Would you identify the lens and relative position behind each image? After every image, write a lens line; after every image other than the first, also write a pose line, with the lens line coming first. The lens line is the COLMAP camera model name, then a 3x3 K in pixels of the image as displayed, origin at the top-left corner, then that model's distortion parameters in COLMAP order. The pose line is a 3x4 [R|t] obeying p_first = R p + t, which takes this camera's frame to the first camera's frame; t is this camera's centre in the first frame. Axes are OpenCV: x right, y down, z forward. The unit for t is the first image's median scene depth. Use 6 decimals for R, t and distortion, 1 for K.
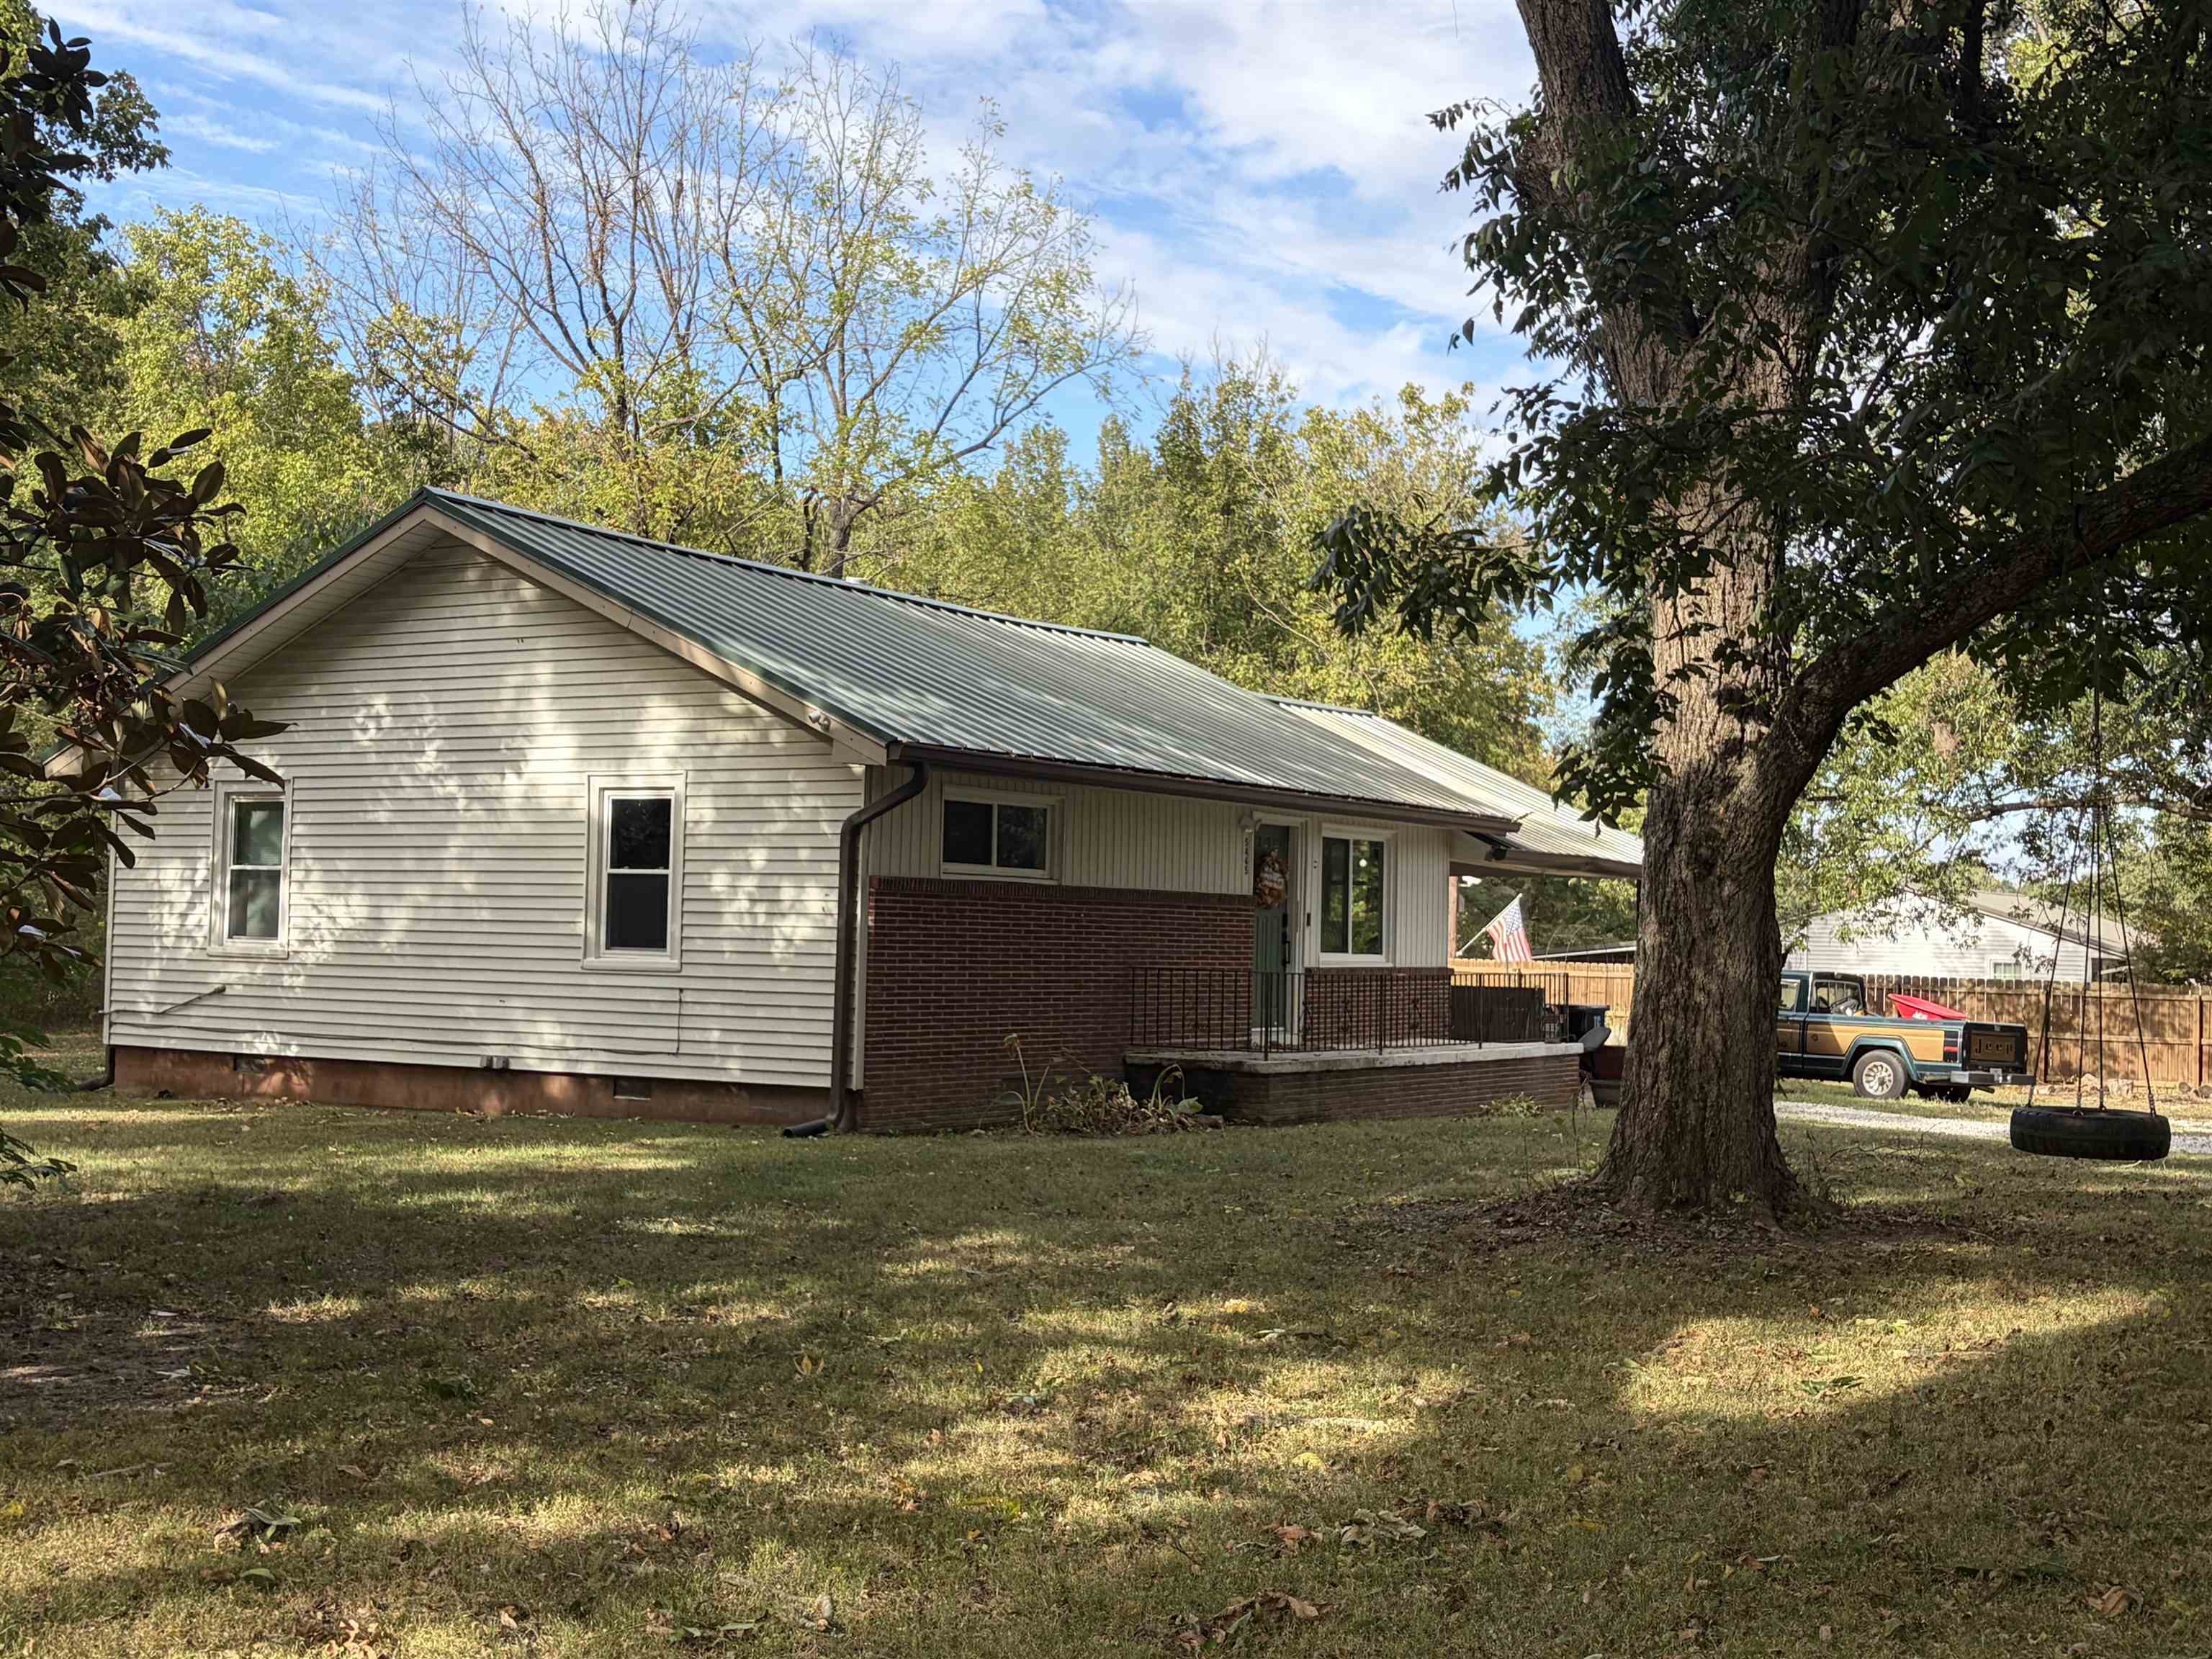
lens RADIAL K [[2576.0, 0, 1108.7], [0, 2576.0, 821.0], [0, 0, 1]] dist [0.067400, 0.000000]
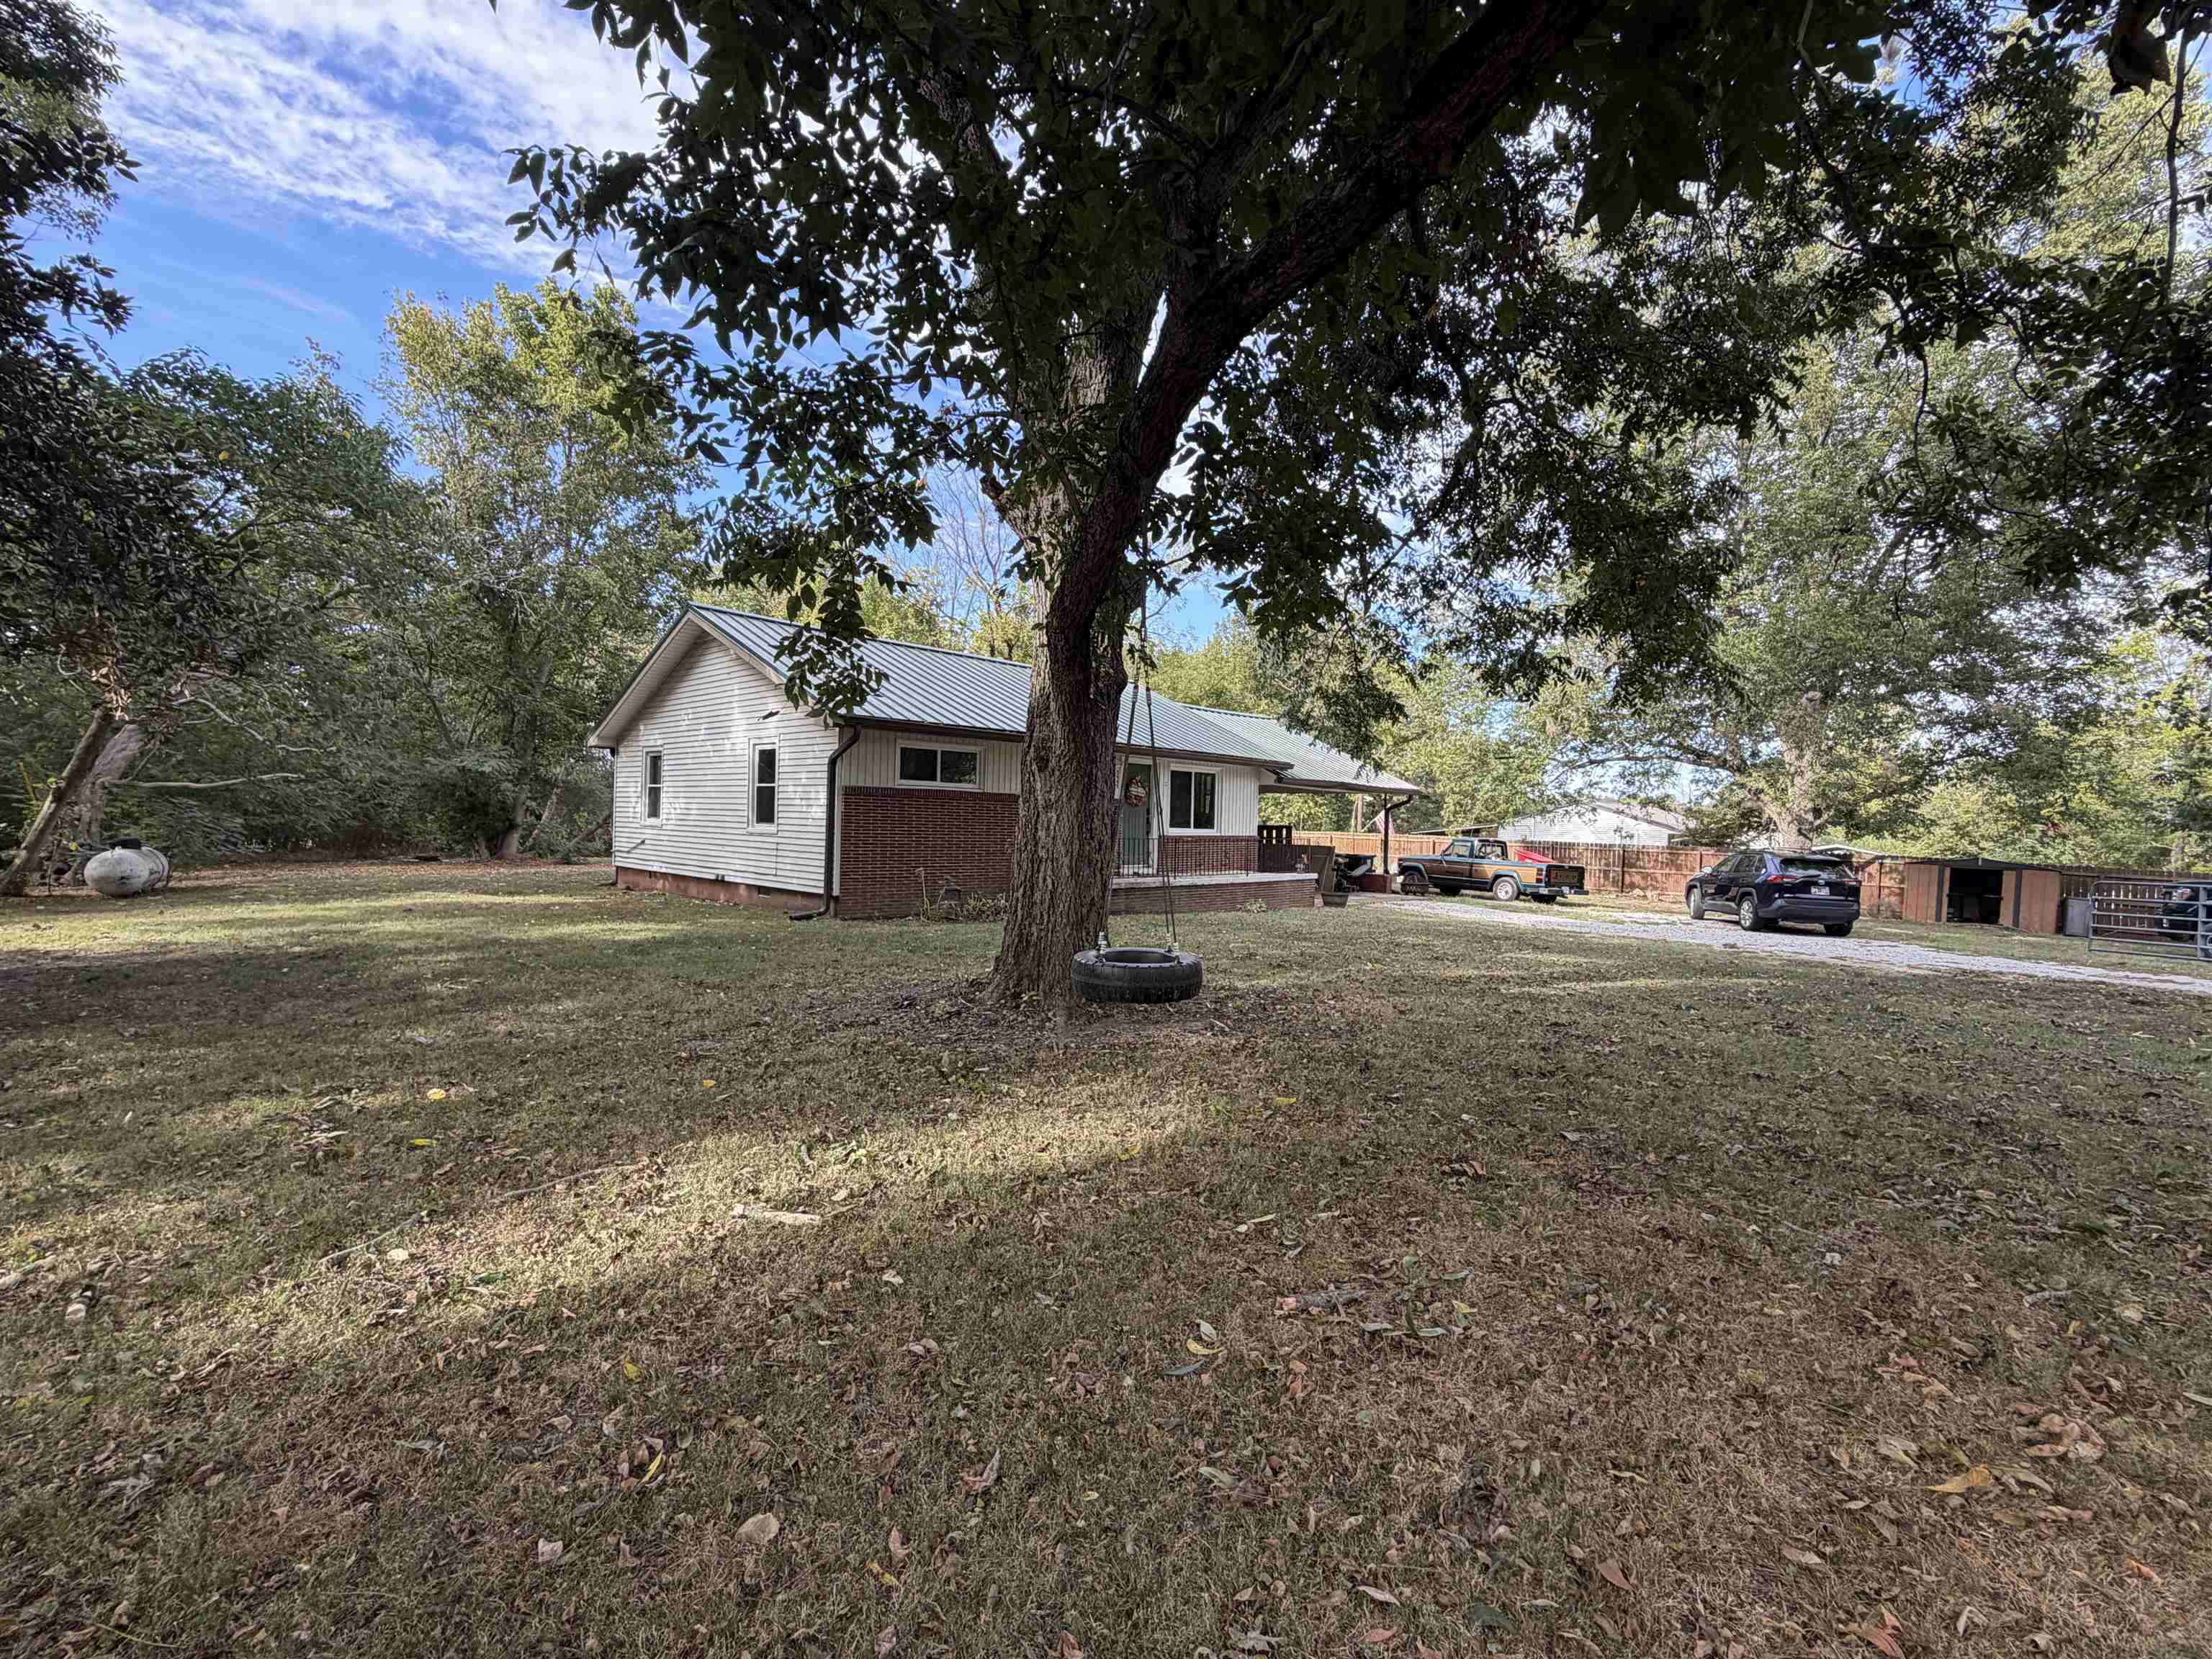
lens RADIAL K [[976.6, 0, 1101.6], [0, 976.6, 828.2], [0, 0, 1]] dist [0.000811, -0.000075]
pose [[0.978967, 0.004261, -0.203976, 0.195067], [0.005761, 0.998806, 0.048513, 0.015085], [0.203939, -0.048668, 0.977773, 0.257382]]
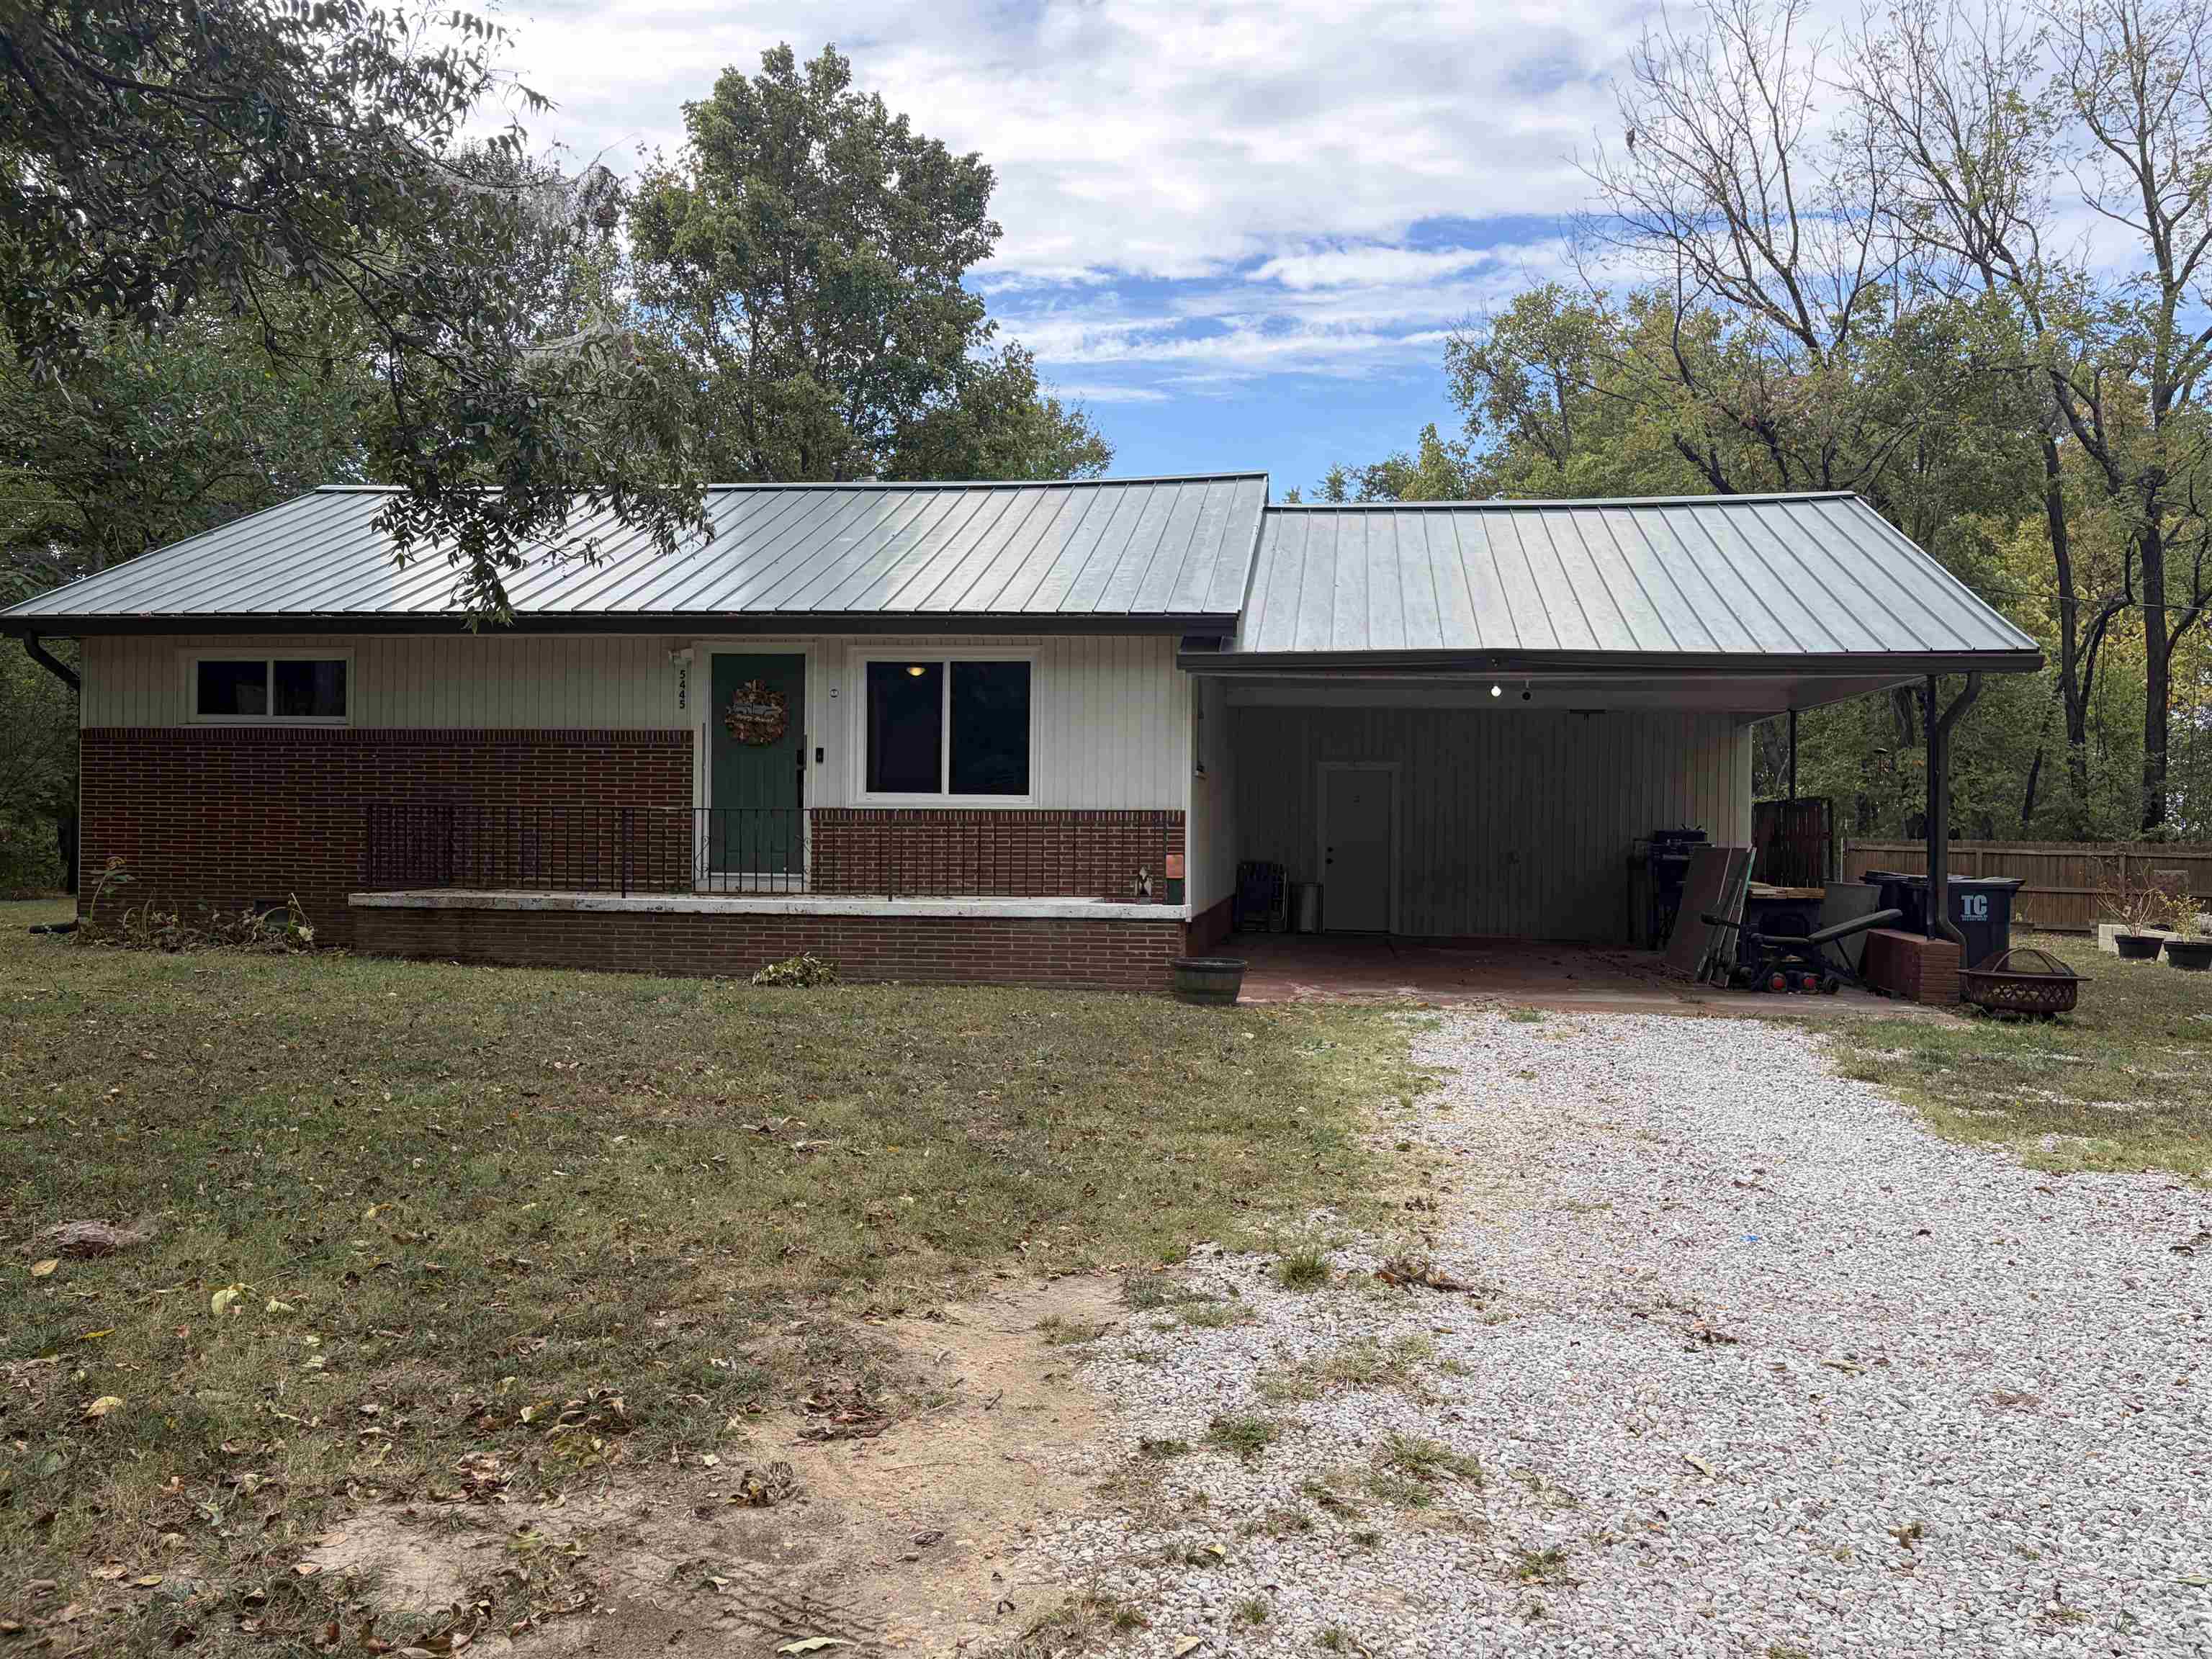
lens RADIAL K [[1670.6, 0, 1105.4], [0, 1670.6, 821.5], [0, 0, 1]] dist [0.032224, -0.034507]
pose [[0.422970, -0.009626, -0.906093, 0.675169], [0.040465, 0.999147, 0.008275, 0.063280], [0.905240, -0.040165, 0.422998, 0.873693]]
